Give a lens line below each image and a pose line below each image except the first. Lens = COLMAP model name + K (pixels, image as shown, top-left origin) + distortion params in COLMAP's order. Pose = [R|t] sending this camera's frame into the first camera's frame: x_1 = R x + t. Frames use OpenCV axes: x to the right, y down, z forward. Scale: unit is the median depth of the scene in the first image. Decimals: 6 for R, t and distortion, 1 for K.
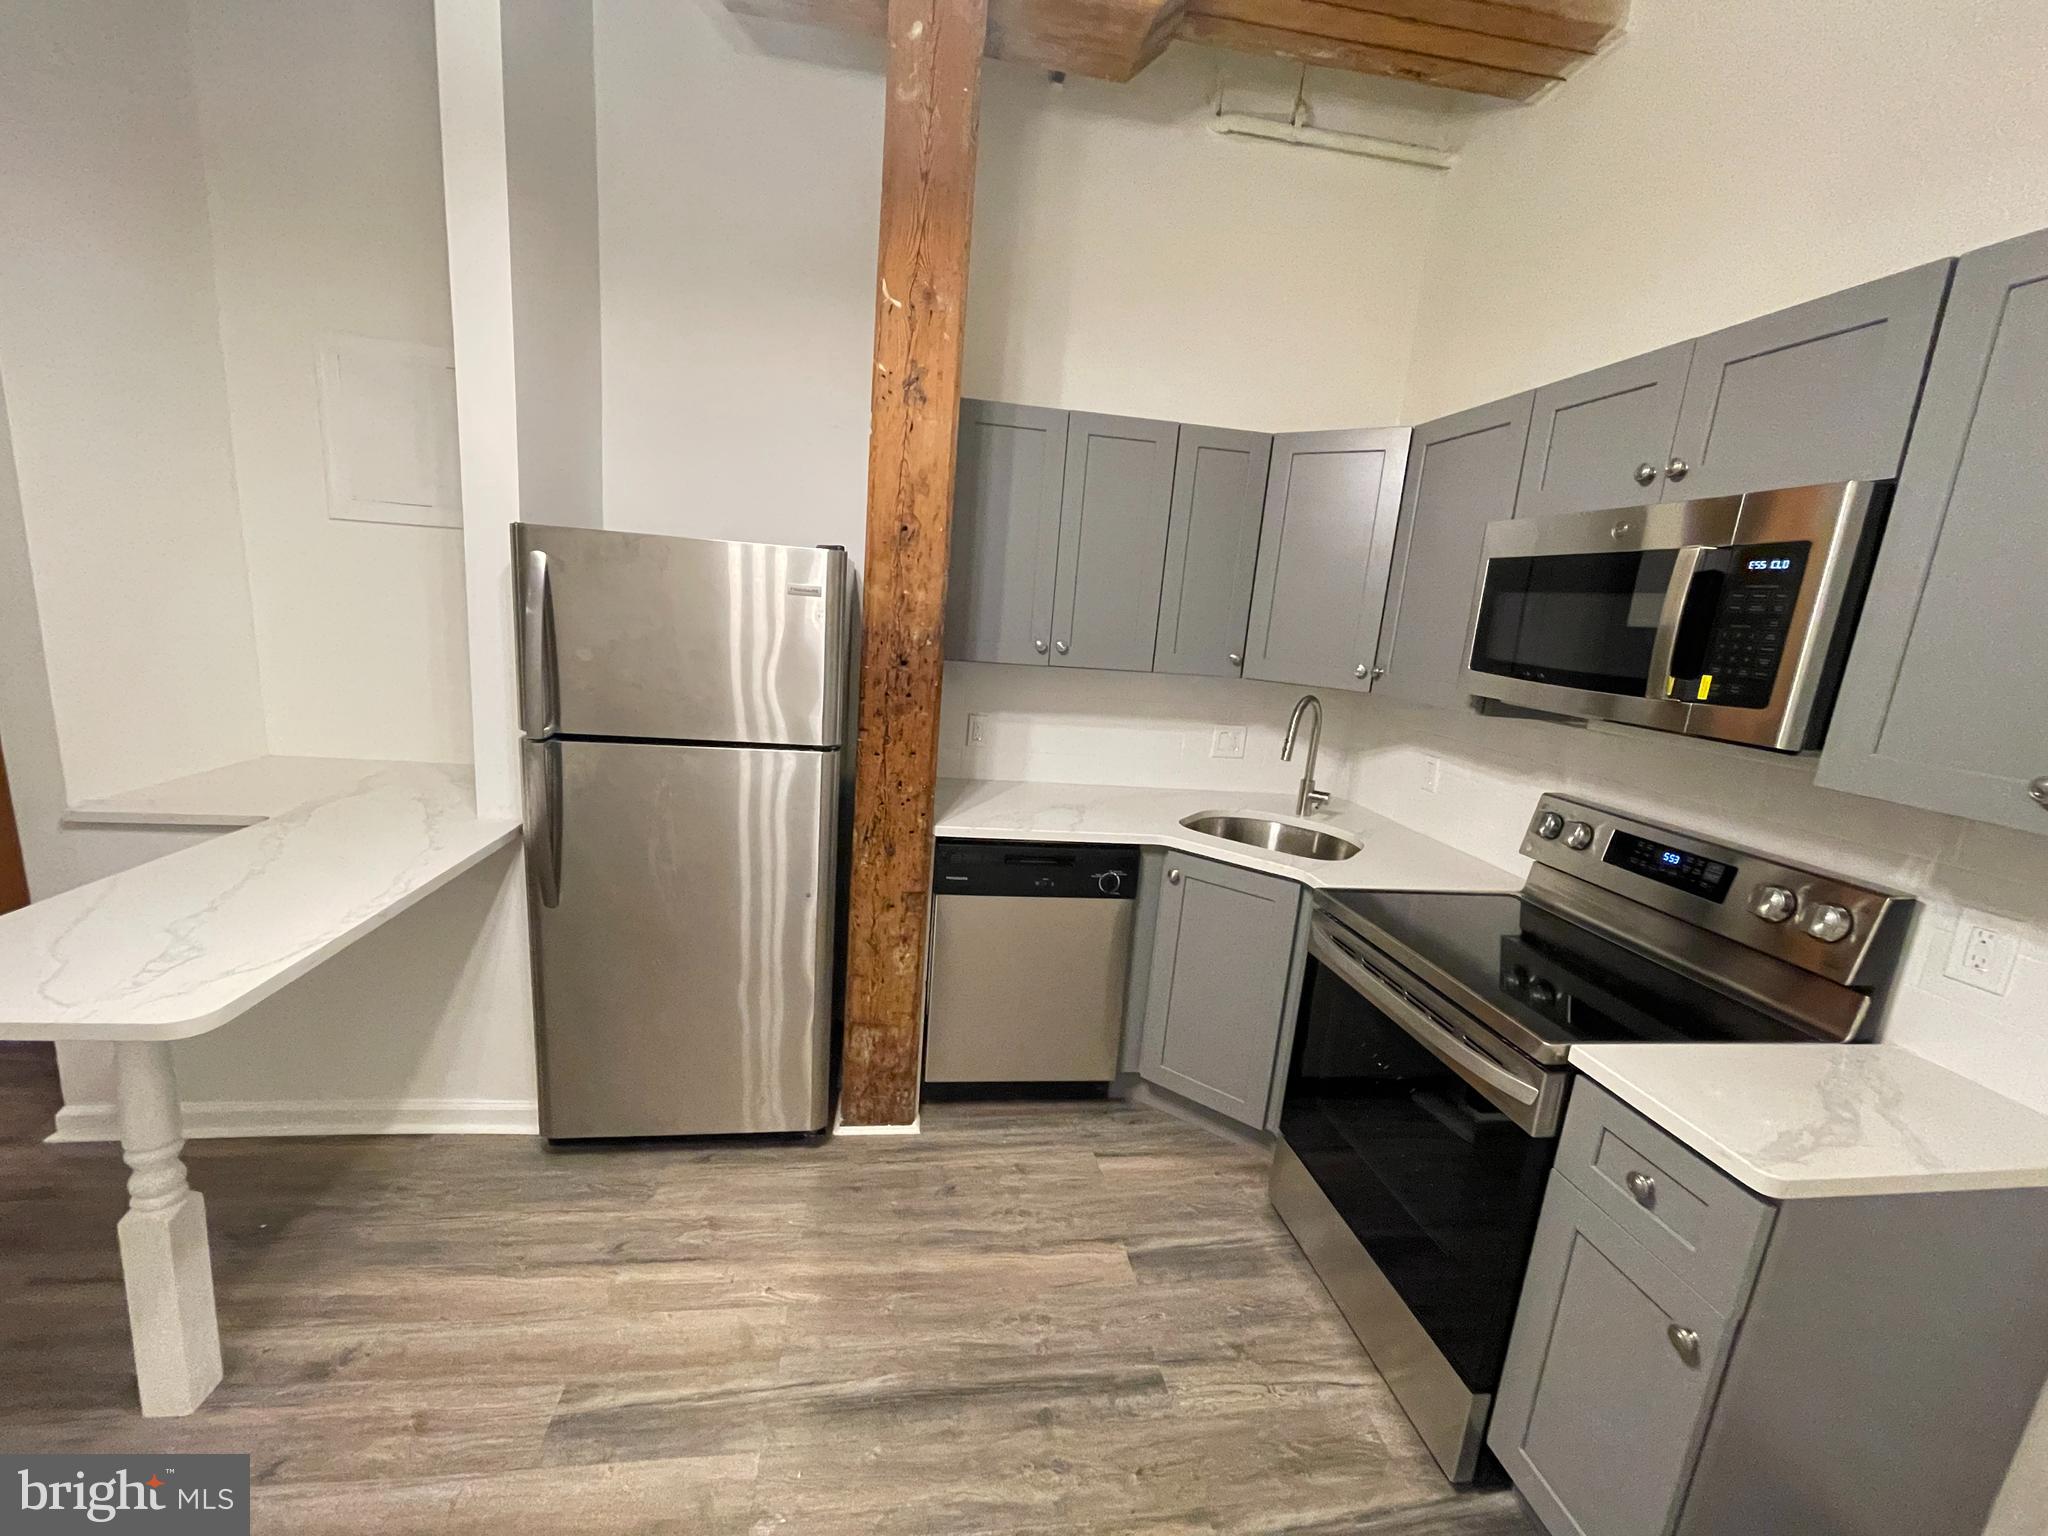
lens RADIAL K [[829.5, 0, 1020.7], [0, 829.5, 776.5], [0, 0, 1]] dist [-0.001011, 0.000587]
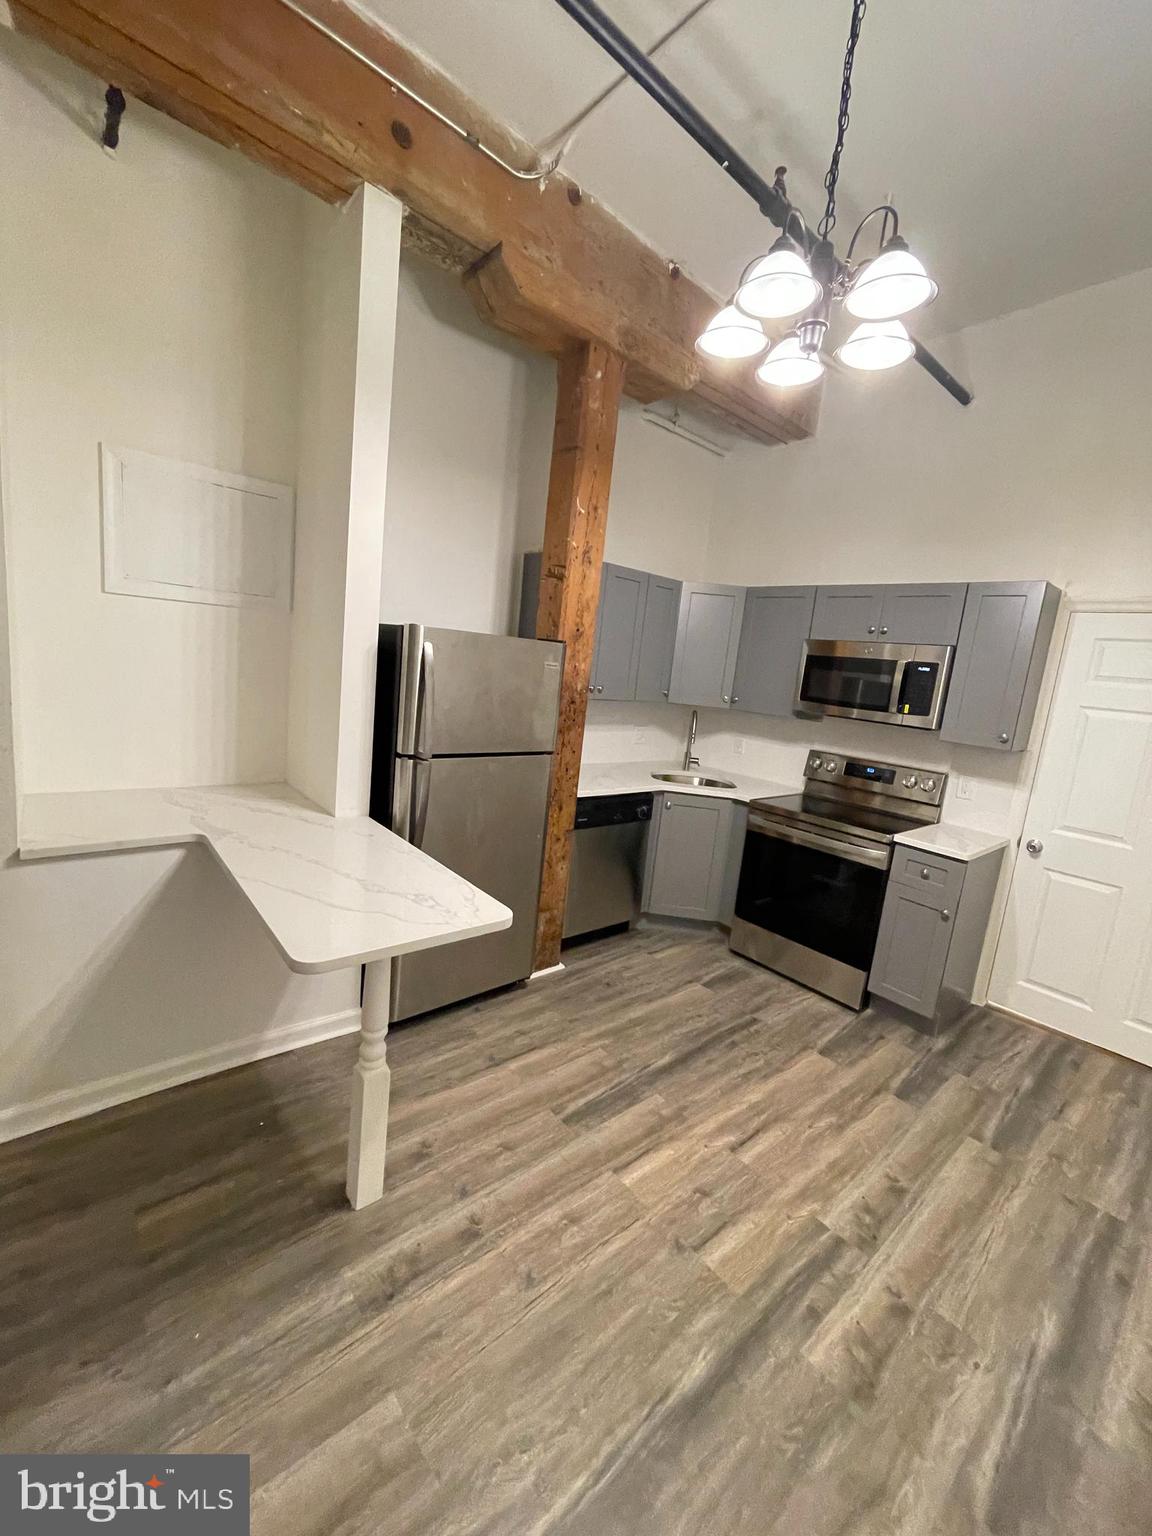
lens RADIAL K [[622.1, 0, 576.3], [0, 622.1, 760.8], [0, 0, 1]] dist [-0.001011, 0.000587]
pose [[0.842737, -0.078245, 0.532608, -0.903365], [0.074147, 0.996822, 0.029120, -0.051095], [-0.533194, 0.014951, 0.845861, -0.156531]]
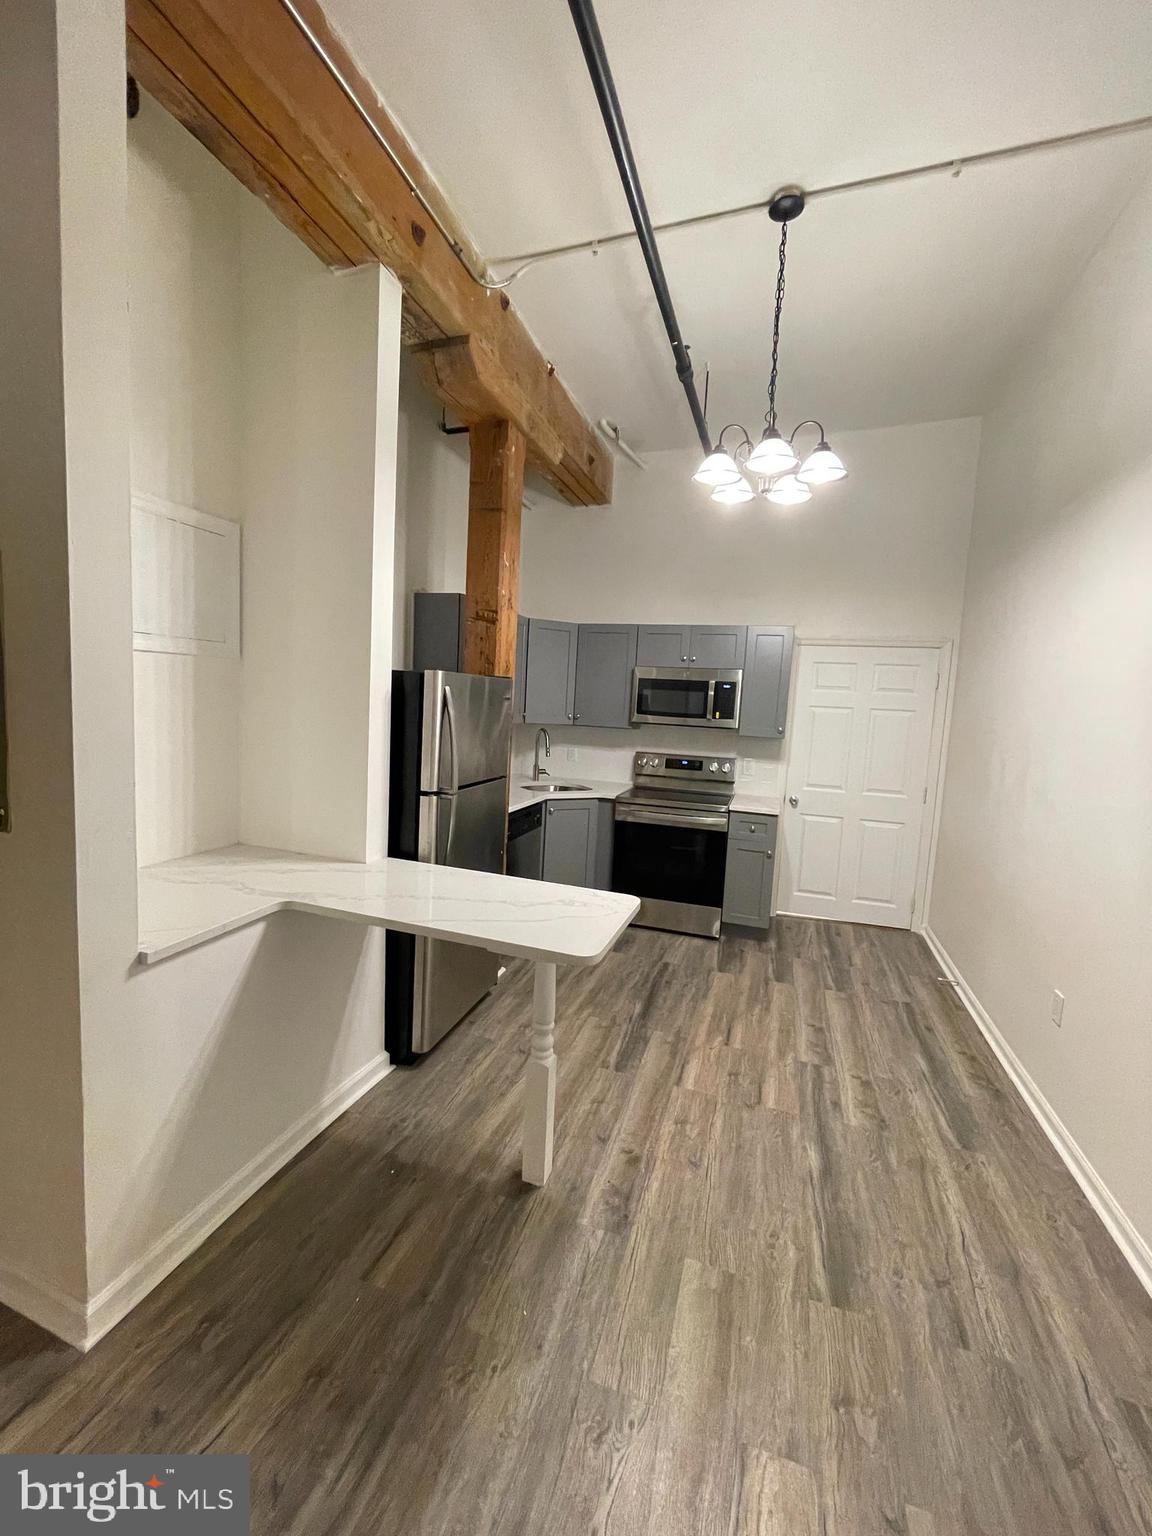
lens RADIAL K [[622.1, 0, 581.0], [0, 622.1, 760.1], [0, 0, 1]] dist [-0.001011, 0.000587]
pose [[0.439394, -0.140429, 0.887250, -1.485589], [0.164395, 0.983595, 0.074264, -0.153382], [-0.883123, 0.113228, 0.455272, 0.153060]]
